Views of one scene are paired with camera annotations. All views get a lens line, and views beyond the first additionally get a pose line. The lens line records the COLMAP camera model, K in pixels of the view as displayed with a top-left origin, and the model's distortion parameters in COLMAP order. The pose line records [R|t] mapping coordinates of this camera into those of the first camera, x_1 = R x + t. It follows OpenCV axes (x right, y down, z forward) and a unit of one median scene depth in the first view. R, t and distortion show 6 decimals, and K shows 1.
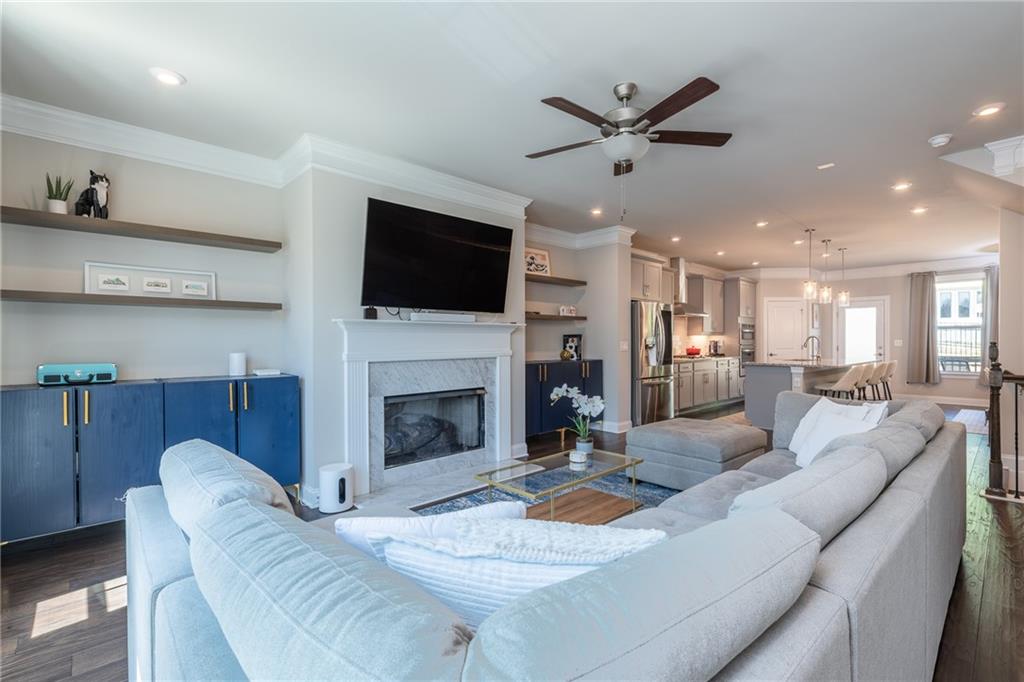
lens RADIAL K [[468.3, 0, 512.0], [0, 468.3, 341.0], [0, 0, 1]] dist [0.000230, 0.000012]
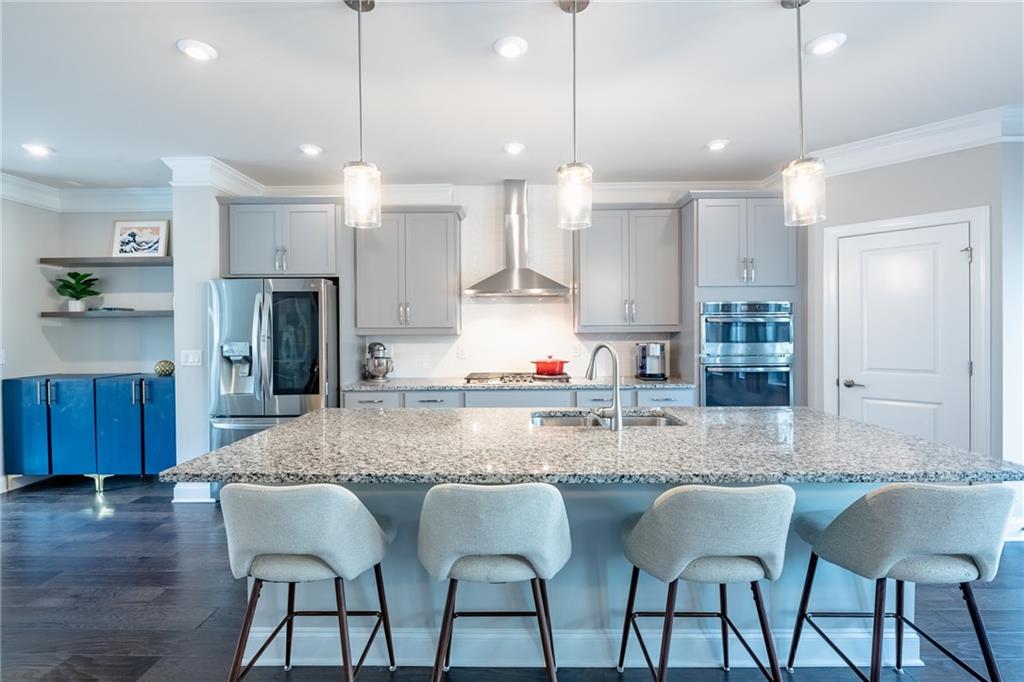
lens RADIAL K [[468.3, 0, 512.0], [0, 468.3, 341.0], [0, 0, 1]] dist [0.000230, 0.000012]
pose [[0.725231, -0.000865, -0.688505, 0.980479], [0.002254, 0.999997, 0.001118, -0.009384], [0.688502, -0.002363, 0.725231, 0.874787]]
